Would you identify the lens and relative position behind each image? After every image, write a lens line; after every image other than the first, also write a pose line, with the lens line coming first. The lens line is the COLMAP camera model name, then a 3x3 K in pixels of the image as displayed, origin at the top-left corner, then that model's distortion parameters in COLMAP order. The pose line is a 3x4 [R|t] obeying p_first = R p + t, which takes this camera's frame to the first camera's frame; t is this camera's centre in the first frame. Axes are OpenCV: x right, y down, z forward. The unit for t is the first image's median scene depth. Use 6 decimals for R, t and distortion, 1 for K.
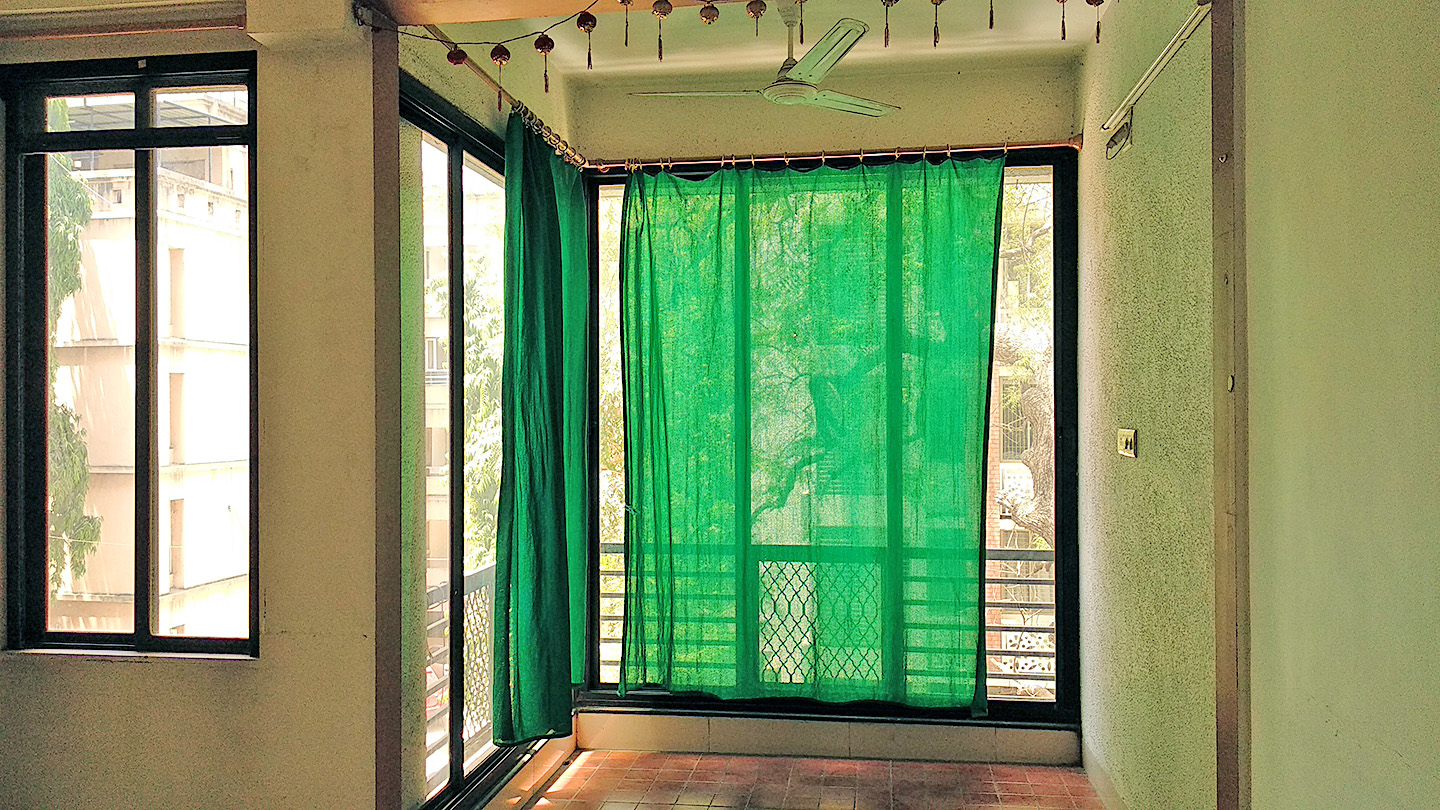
lens RADIAL K [[1138.3, 0, 714.2], [0, 1138.3, 407.7], [0, 0, 1]] dist [0.123956, -0.099521]
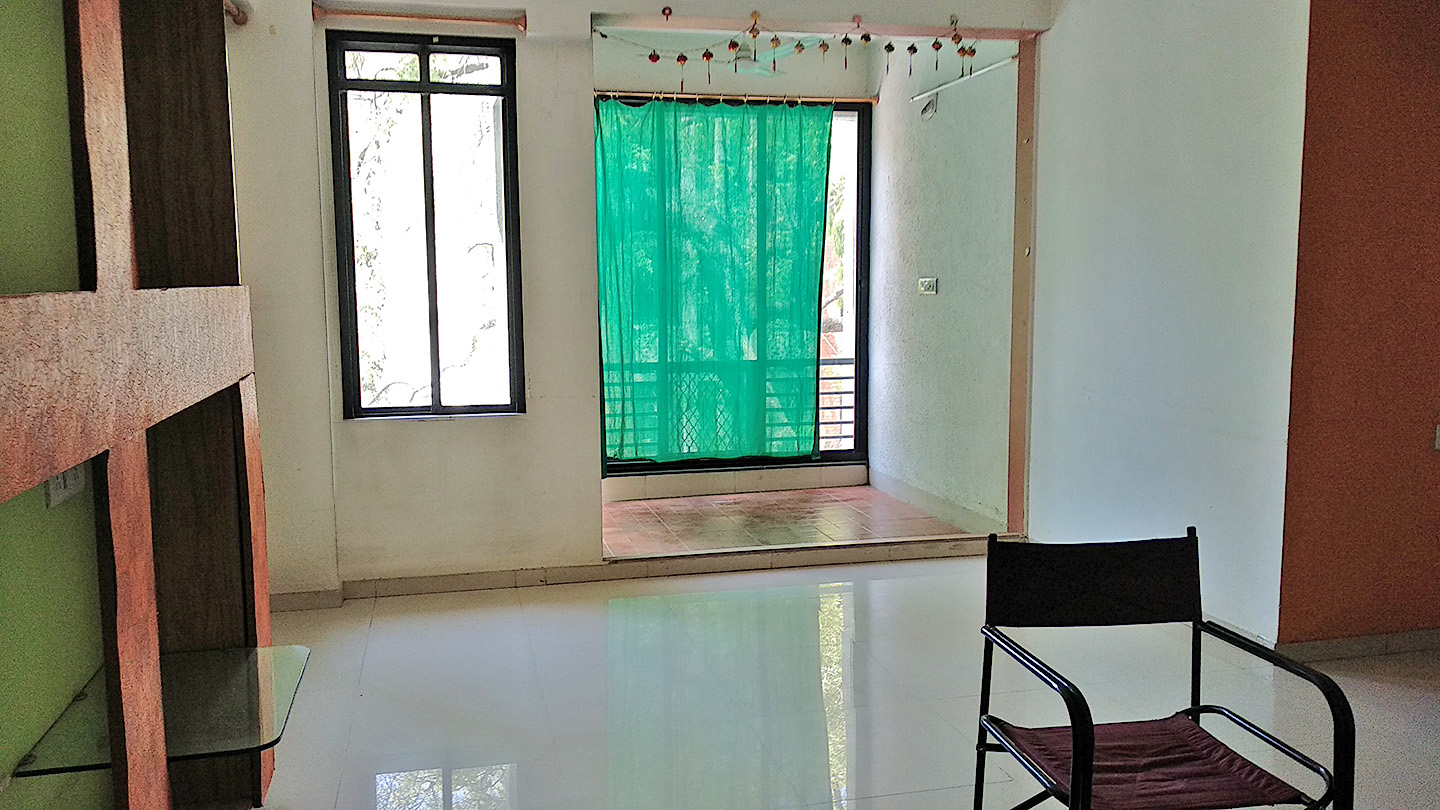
lens RADIAL K [[1138.3, 0, 714.2], [0, 1138.3, 407.7], [0, 0, 1]] dist [0.123956, -0.099521]
pose [[0.924999, -0.040278, 0.377830, -0.502816], [-0.003342, 0.993465, 0.114087, 0.010490], [-0.379956, -0.106793, 0.918819, -0.411137]]
